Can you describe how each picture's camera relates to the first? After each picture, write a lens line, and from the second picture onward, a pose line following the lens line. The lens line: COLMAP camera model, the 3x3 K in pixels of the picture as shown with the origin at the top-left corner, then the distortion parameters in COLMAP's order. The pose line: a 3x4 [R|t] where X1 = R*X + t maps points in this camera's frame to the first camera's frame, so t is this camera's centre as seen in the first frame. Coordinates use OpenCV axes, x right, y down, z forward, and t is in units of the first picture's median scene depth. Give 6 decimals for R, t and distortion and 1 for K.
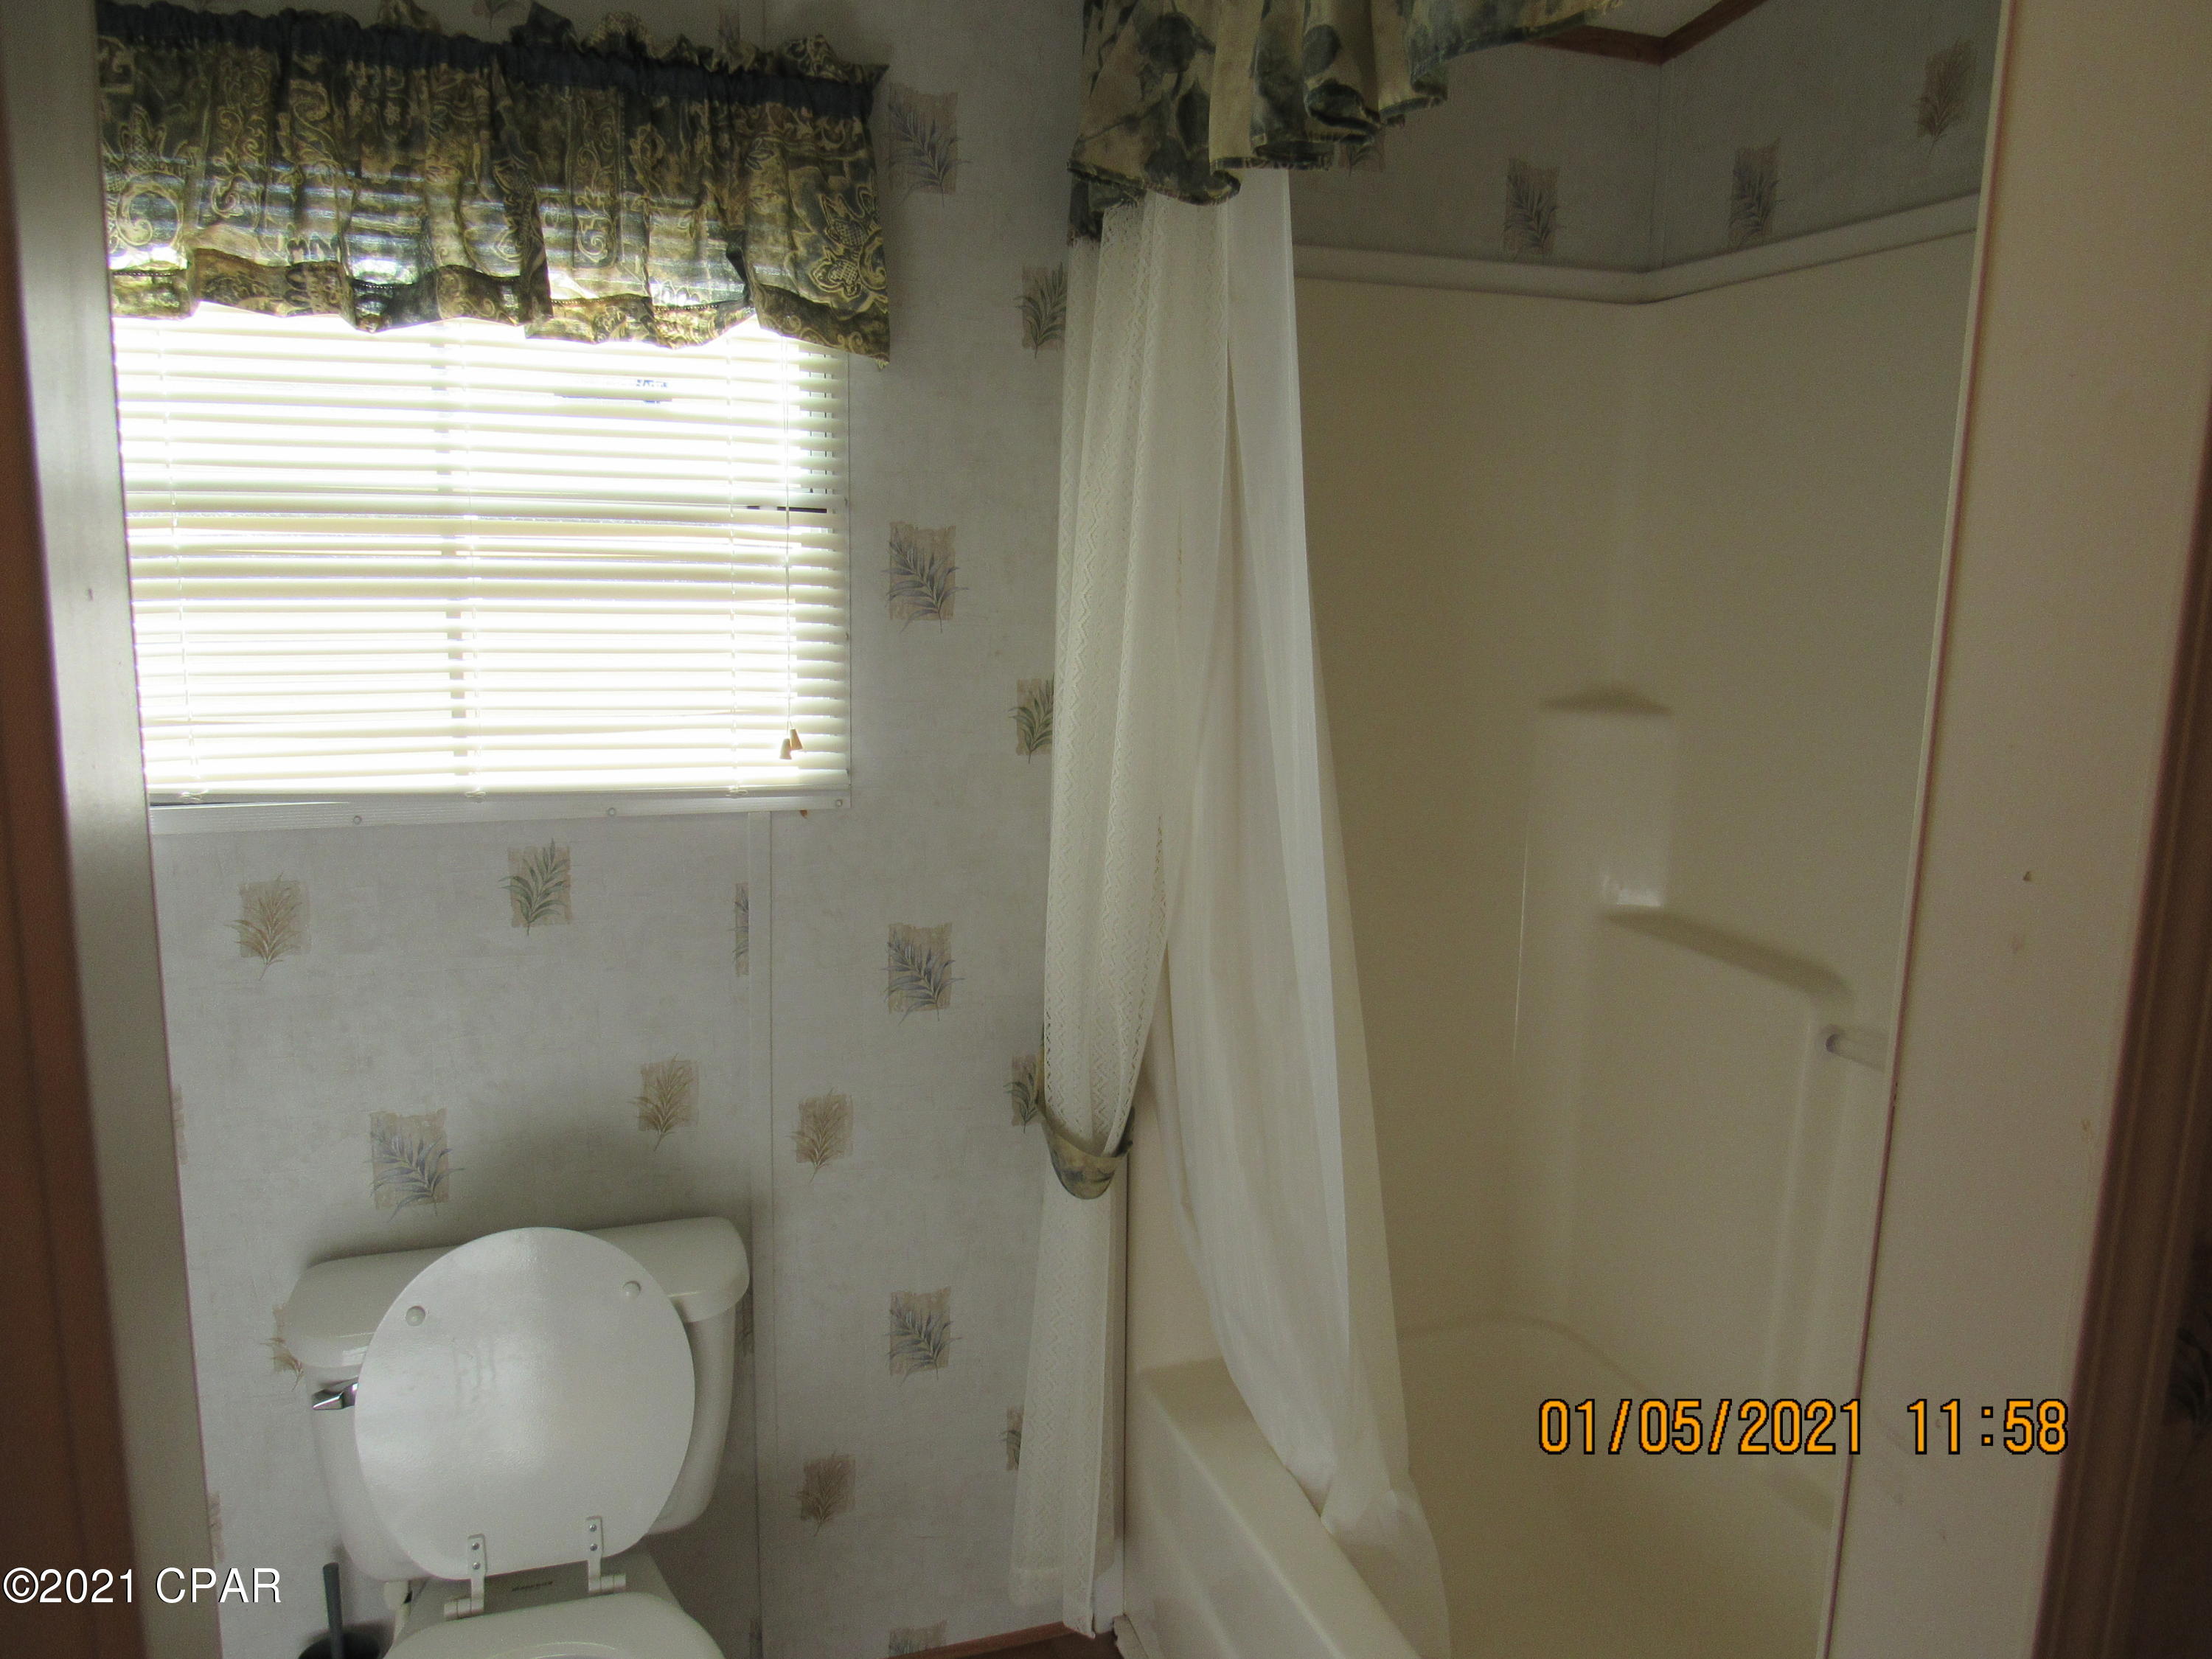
lens RADIAL K [[1606.2, 0, 1096.5], [0, 1606.2, 834.1], [0, 0, 1]] dist [-0.014576, 0.007807]
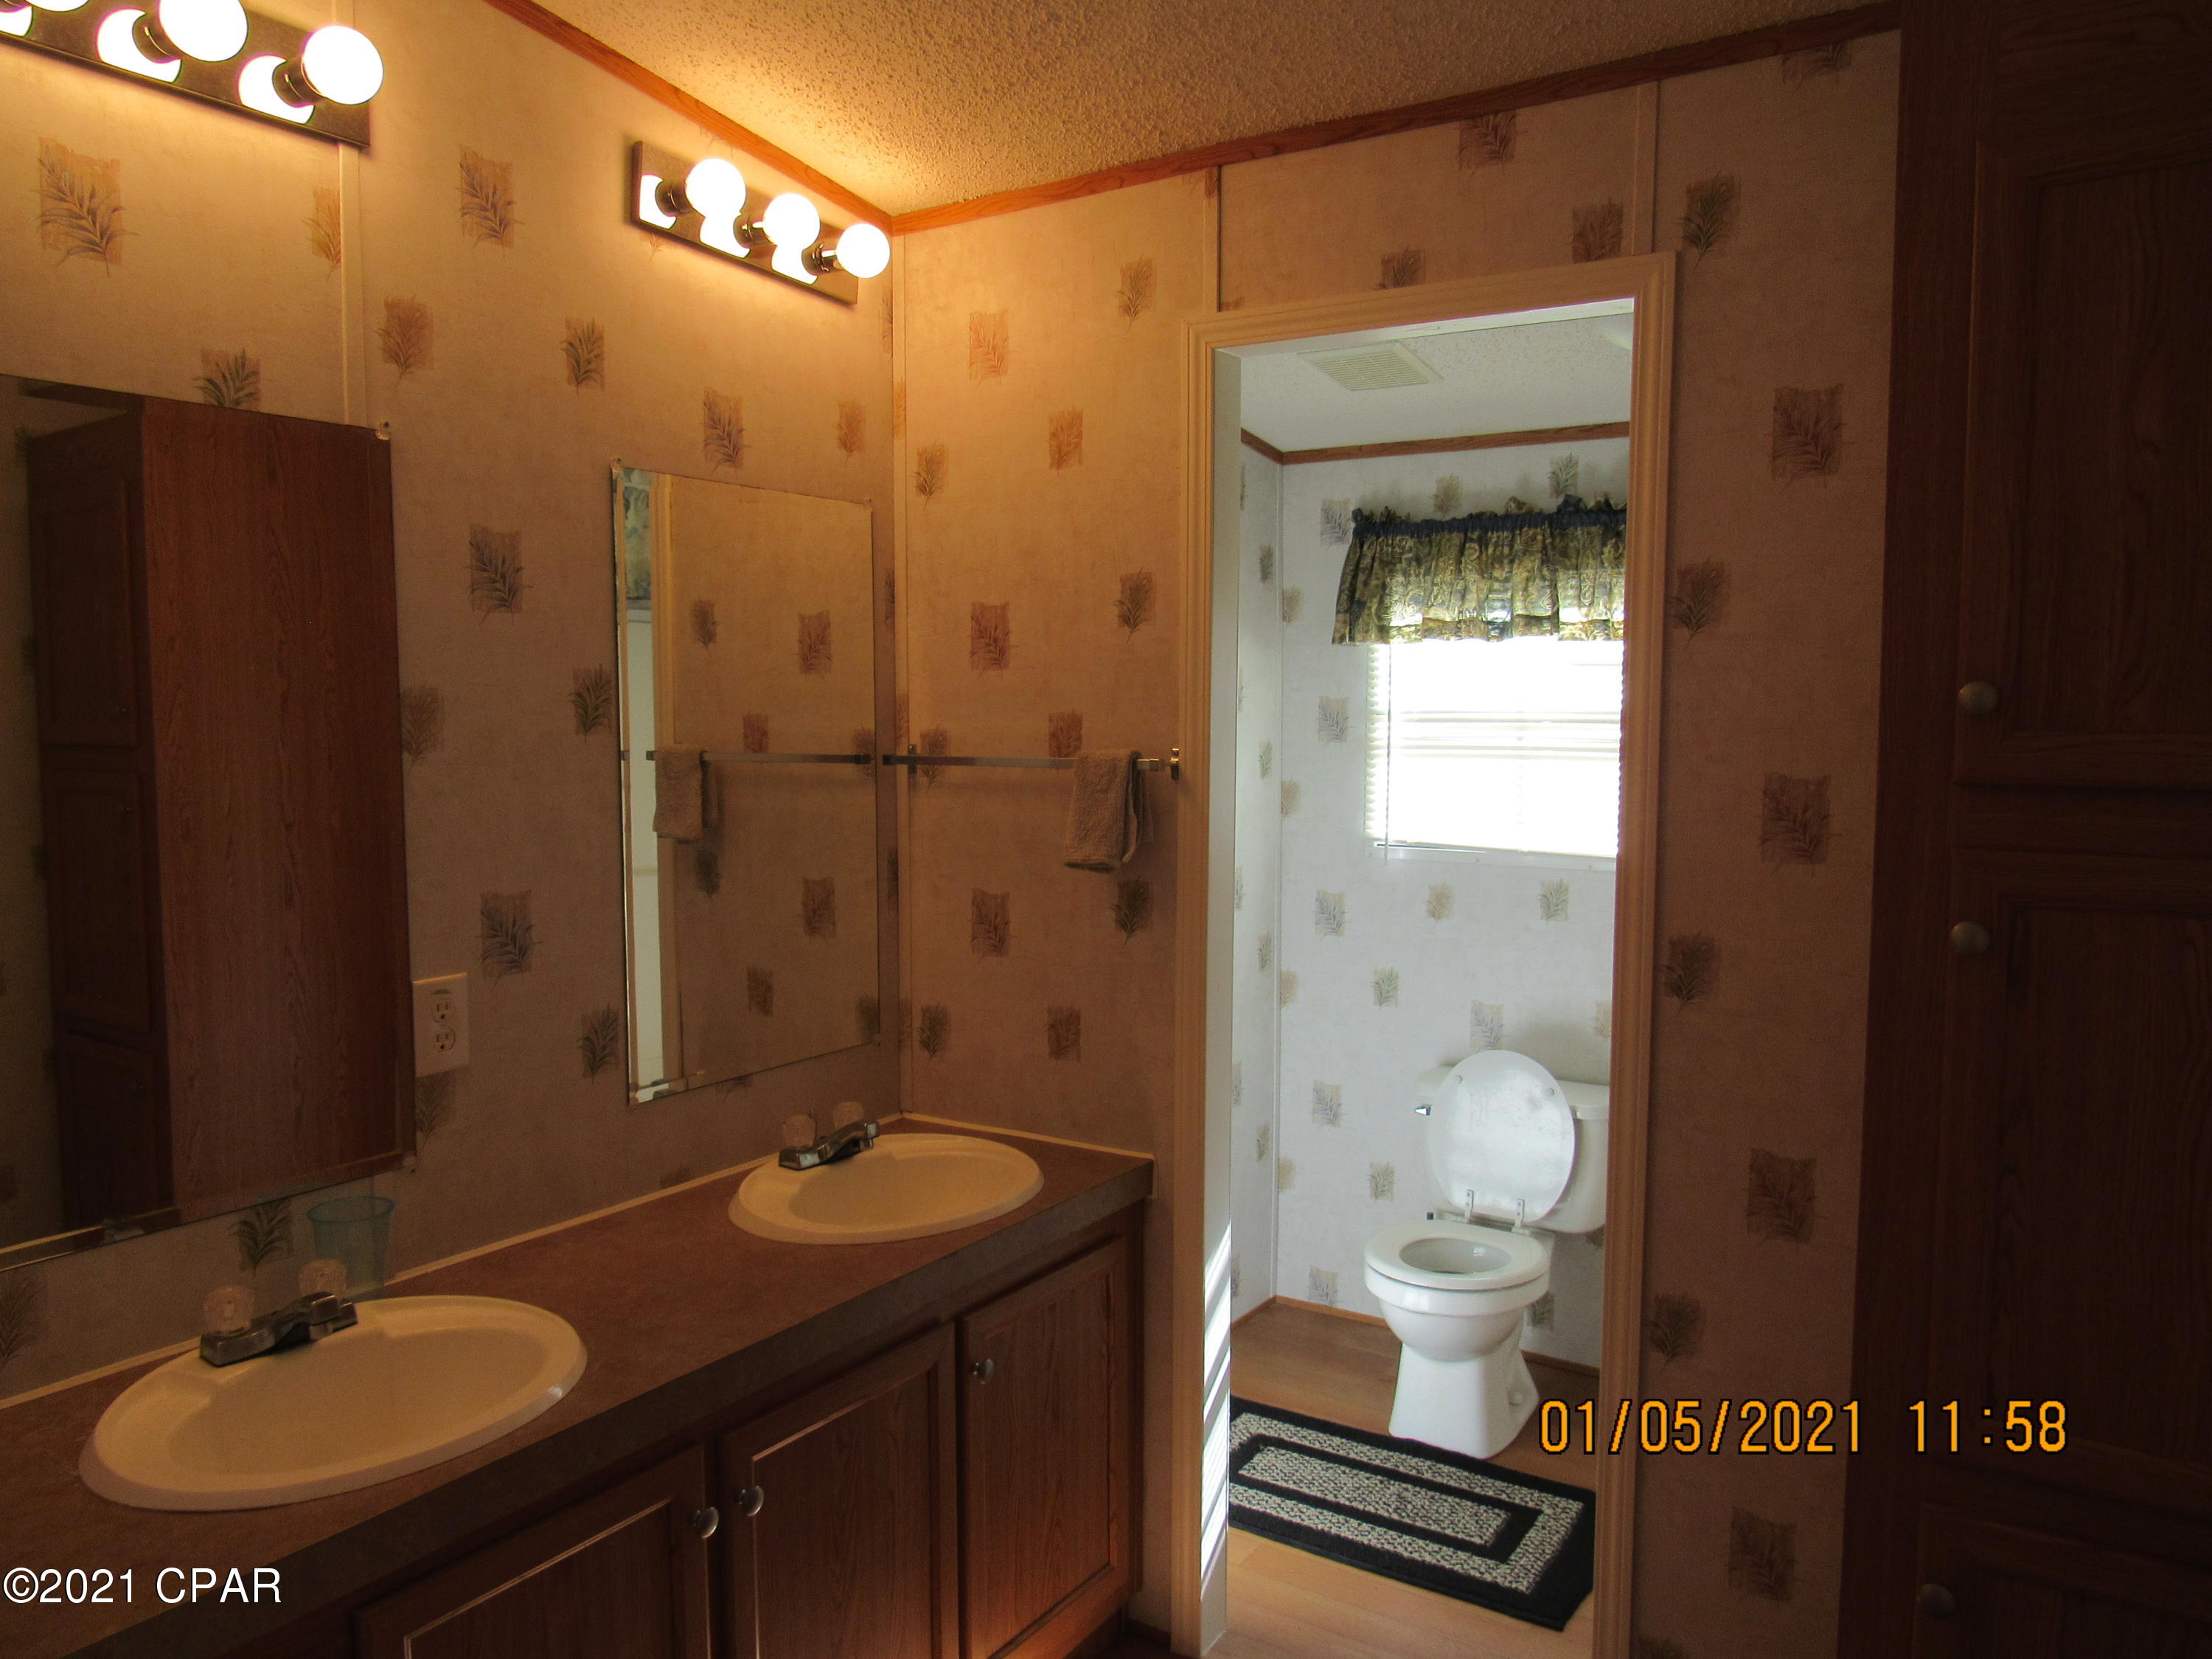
lens RADIAL K [[1606.2, 0, 1118.3], [0, 1606.2, 836.2], [0, 0, 1]] dist [-0.014576, 0.007807]
pose [[0.618061, 0.047034, -0.784722, 0.977207], [-0.130635, 0.990475, -0.043525, 0.121212], [0.775200, 0.129413, 0.618318, -0.753049]]
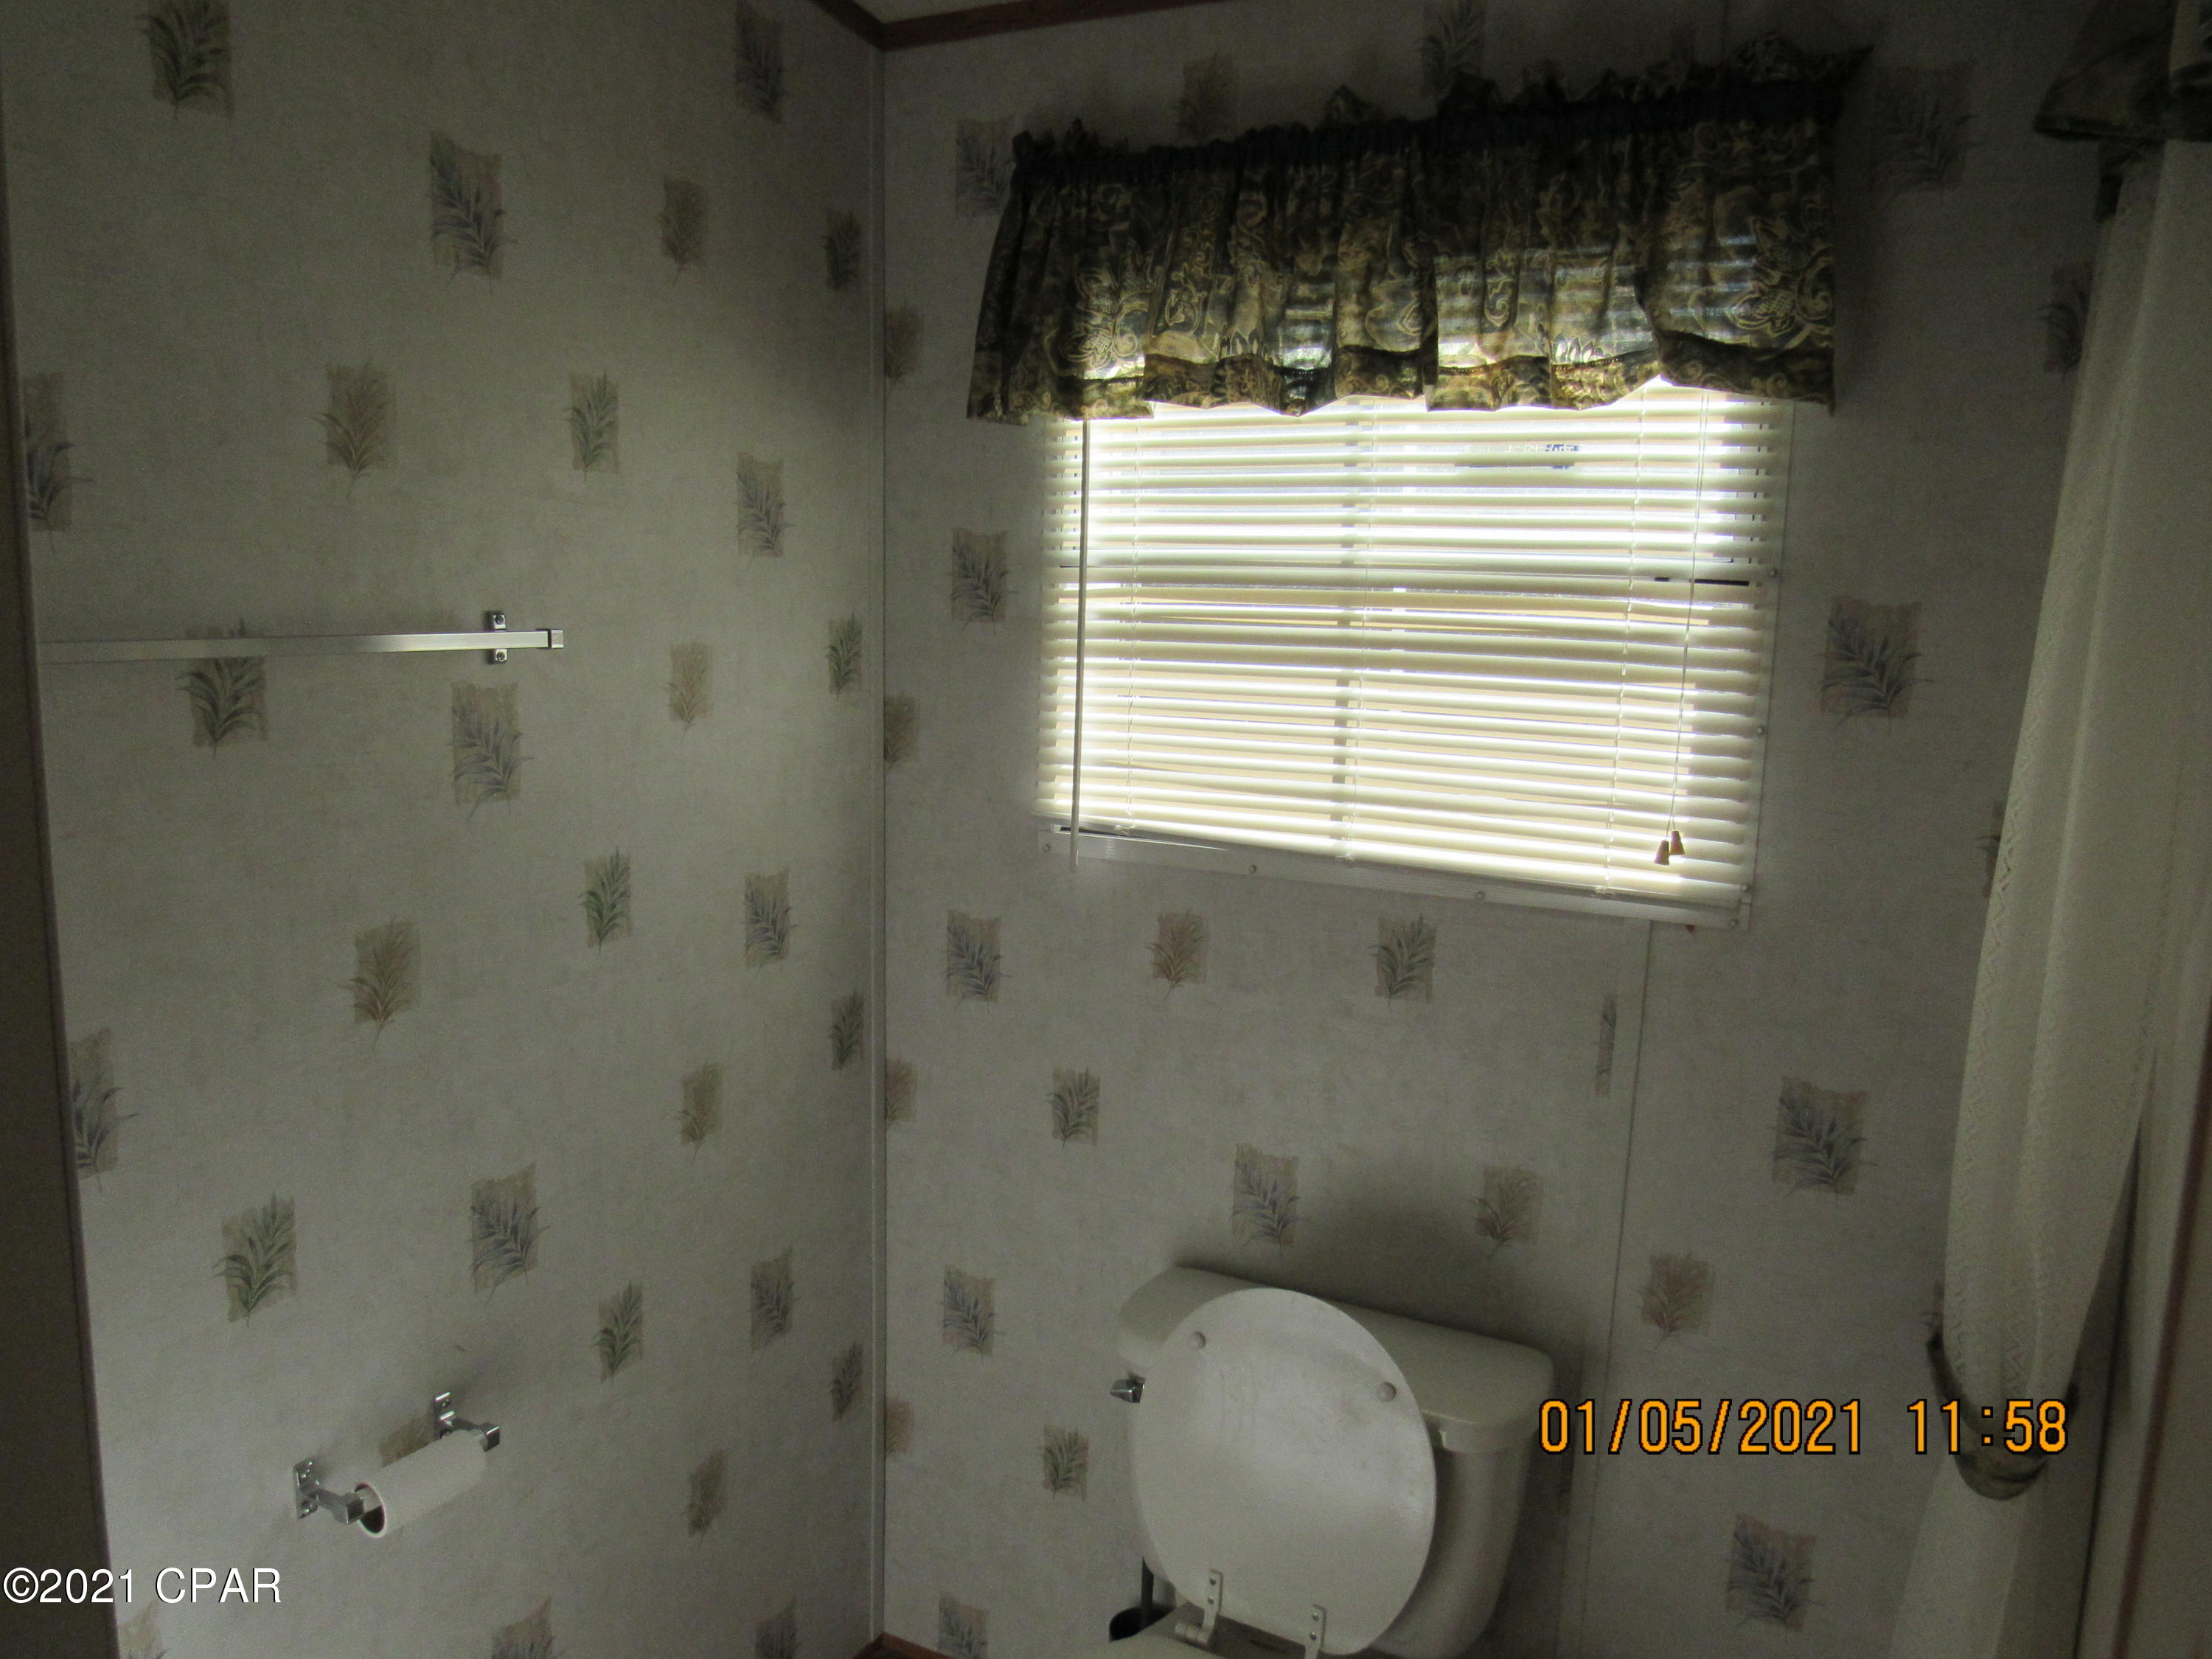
lens RADIAL K [[1606.2, 0, 1093.9], [0, 1606.2, 831.6], [0, 0, 1]] dist [-0.014576, 0.007807]
pose [[0.684063, 0.111544, -0.720844, 0.244414], [-0.140594, 0.989870, 0.019753, -0.041317], [0.715745, 0.087834, 0.692816, 0.184865]]
